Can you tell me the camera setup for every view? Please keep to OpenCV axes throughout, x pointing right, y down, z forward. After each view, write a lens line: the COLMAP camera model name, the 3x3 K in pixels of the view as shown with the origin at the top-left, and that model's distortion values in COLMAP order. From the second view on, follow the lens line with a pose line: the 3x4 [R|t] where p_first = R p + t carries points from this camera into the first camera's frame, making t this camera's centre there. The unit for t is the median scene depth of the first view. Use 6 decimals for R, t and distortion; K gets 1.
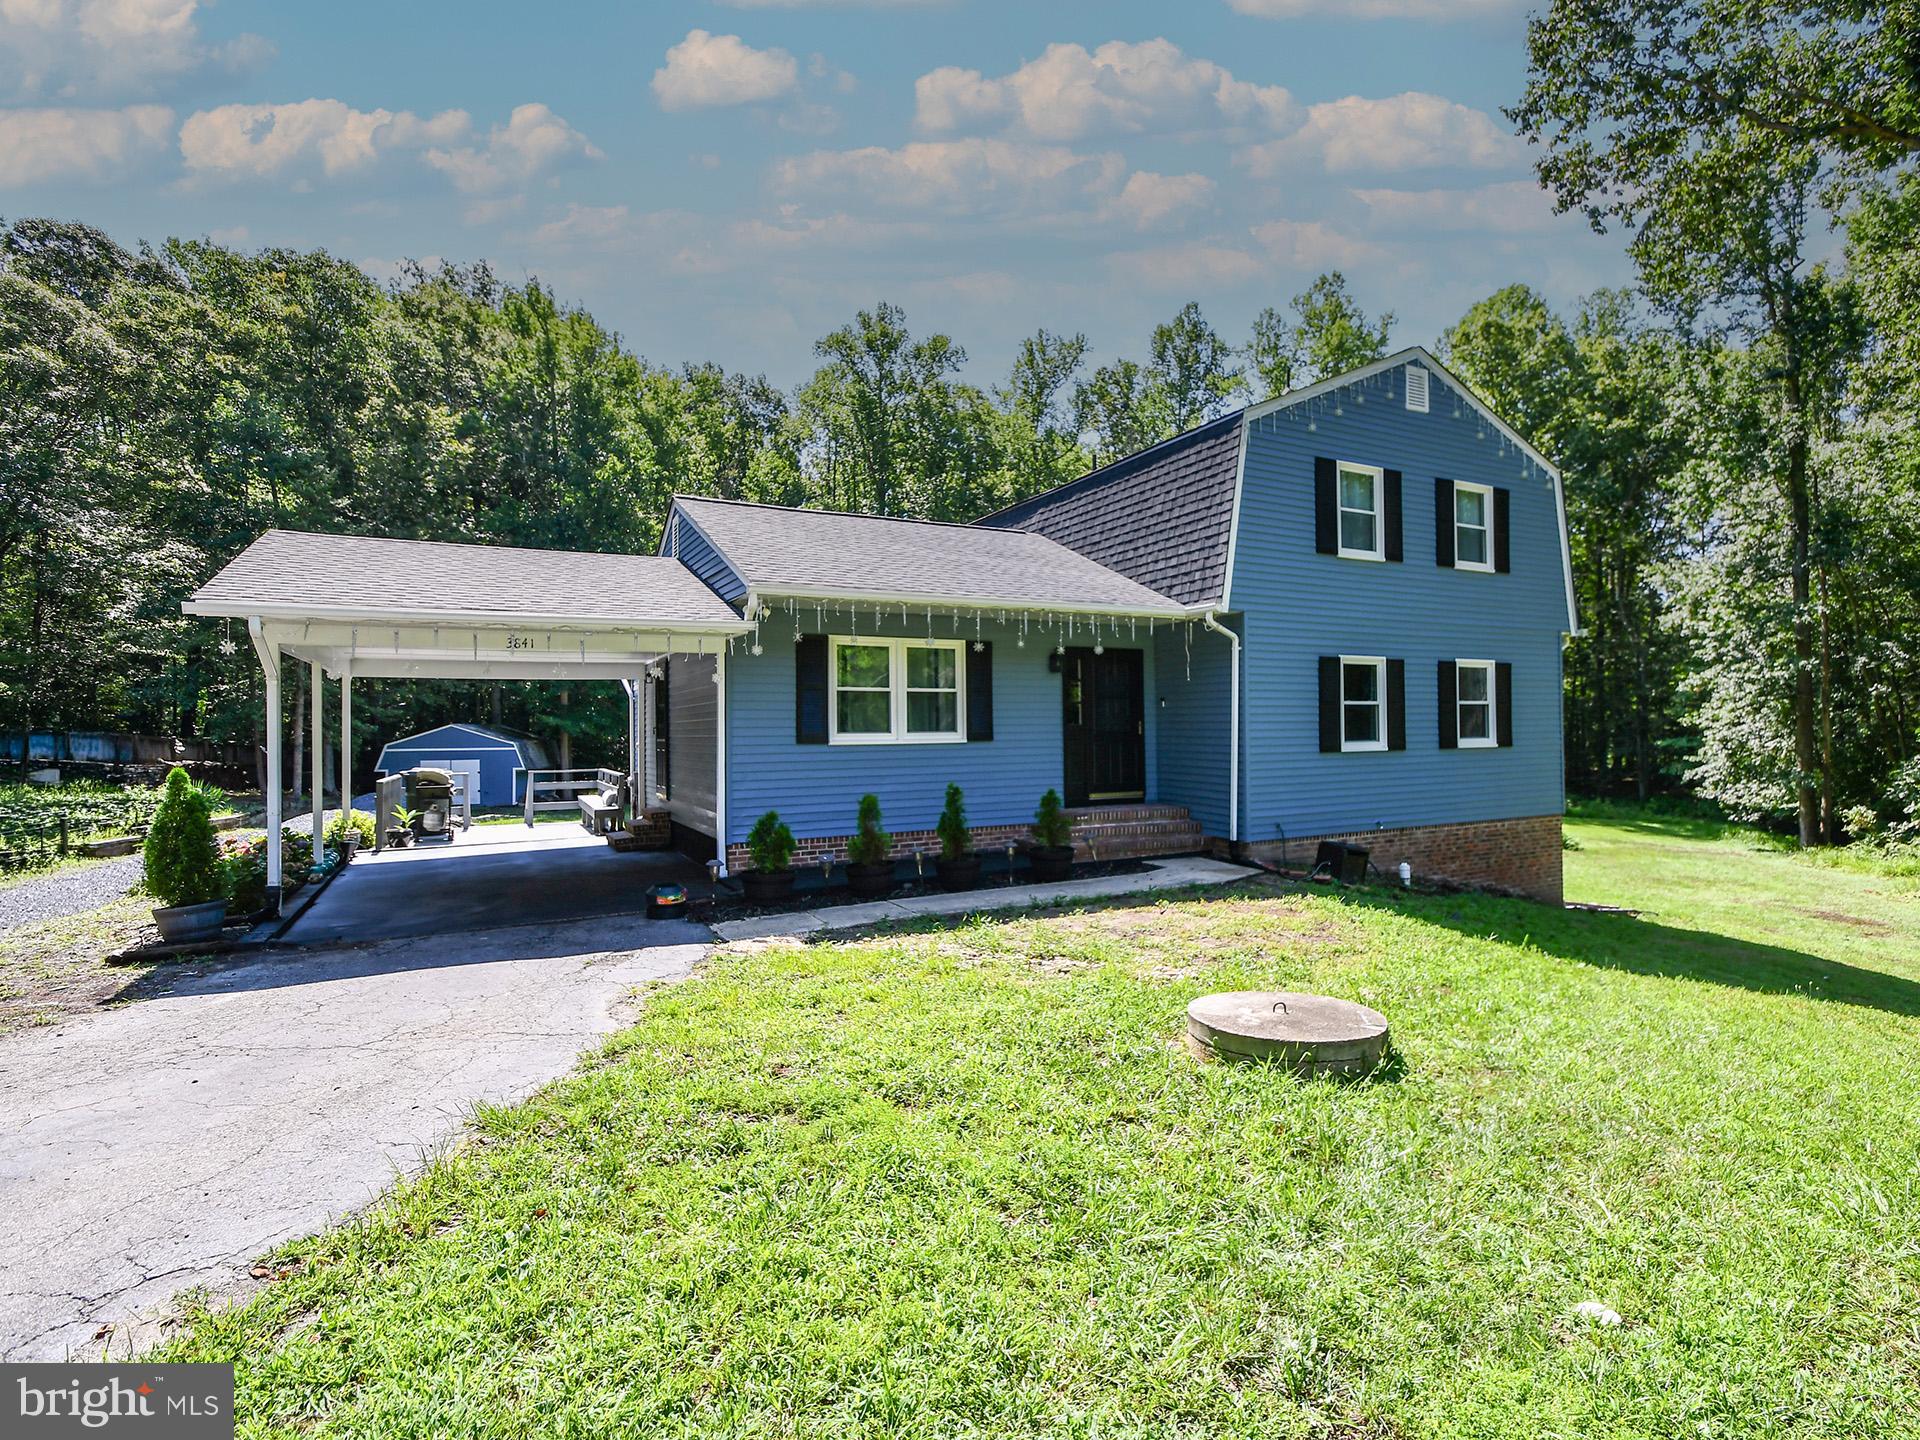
lens RADIAL K [[926.7, 0, 967.6], [0, 926.7, 716.4], [0, 0, 1]] dist [0.020751, -0.008749]
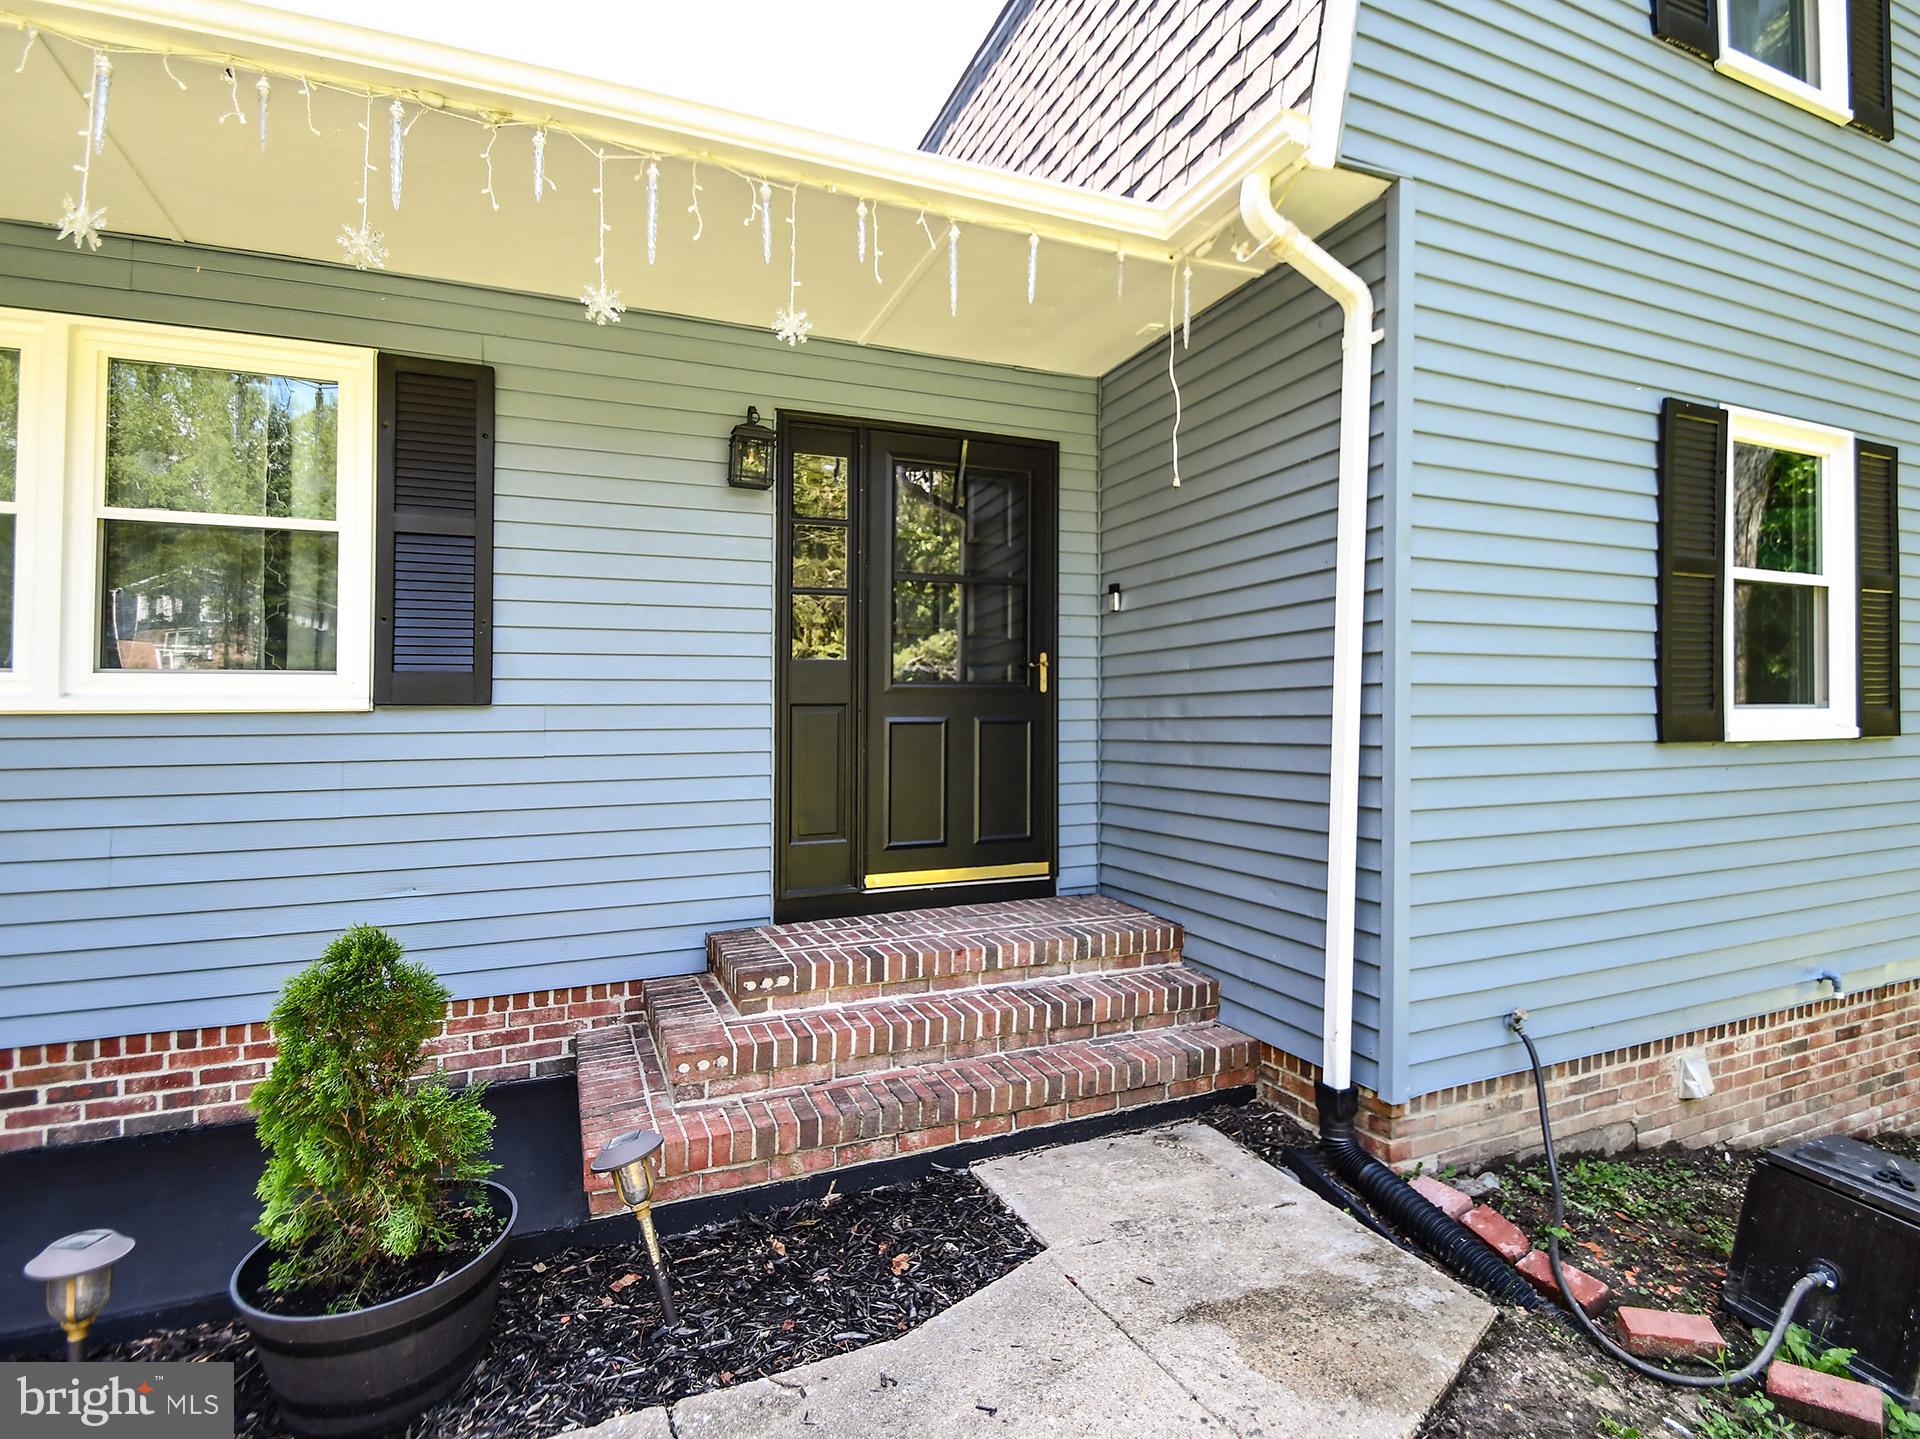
lens RADIAL K [[926.7, 0, 939.8], [0, 926.7, 714.7], [0, 0, 1]] dist [0.020751, -0.008749]
pose [[0.996043, 0.002163, -0.088842, 0.088593], [-0.000676, 0.999859, 0.016769, 0.010966], [0.088866, -0.016643, 0.995905, 0.329474]]
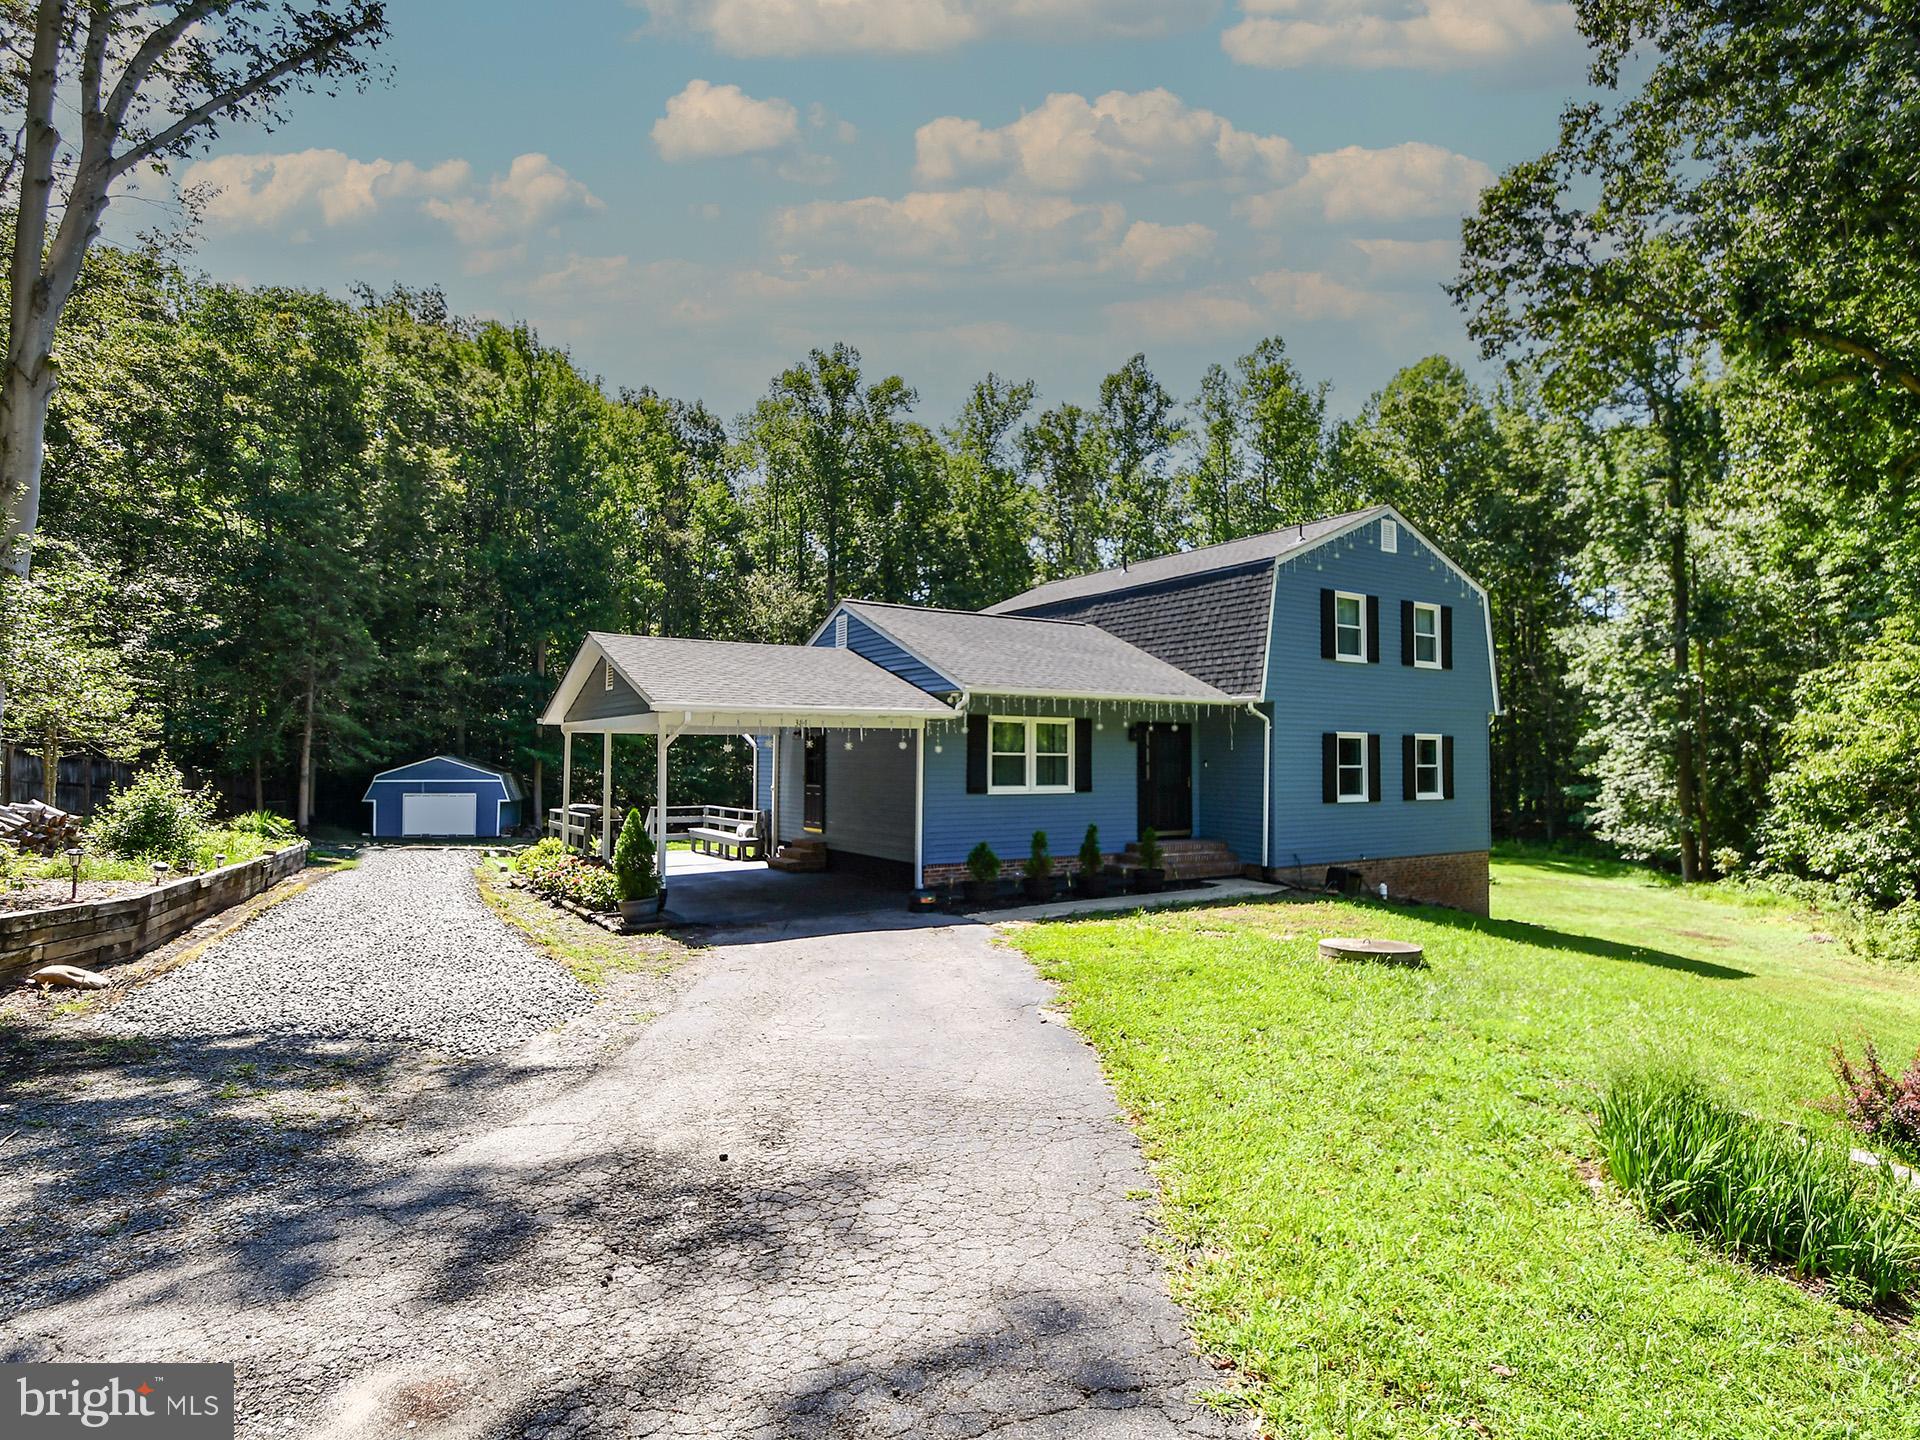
lens RADIAL K [[926.7, 0, 978.7], [0, 926.7, 730.5], [0, 0, 1]] dist [0.020751, -0.008749]
pose [[0.997091, 0.017256, 0.074241, -0.110311], [-0.015508, 0.999590, -0.024054, -0.012825], [-0.074626, 0.022833, 0.996950, -0.159033]]
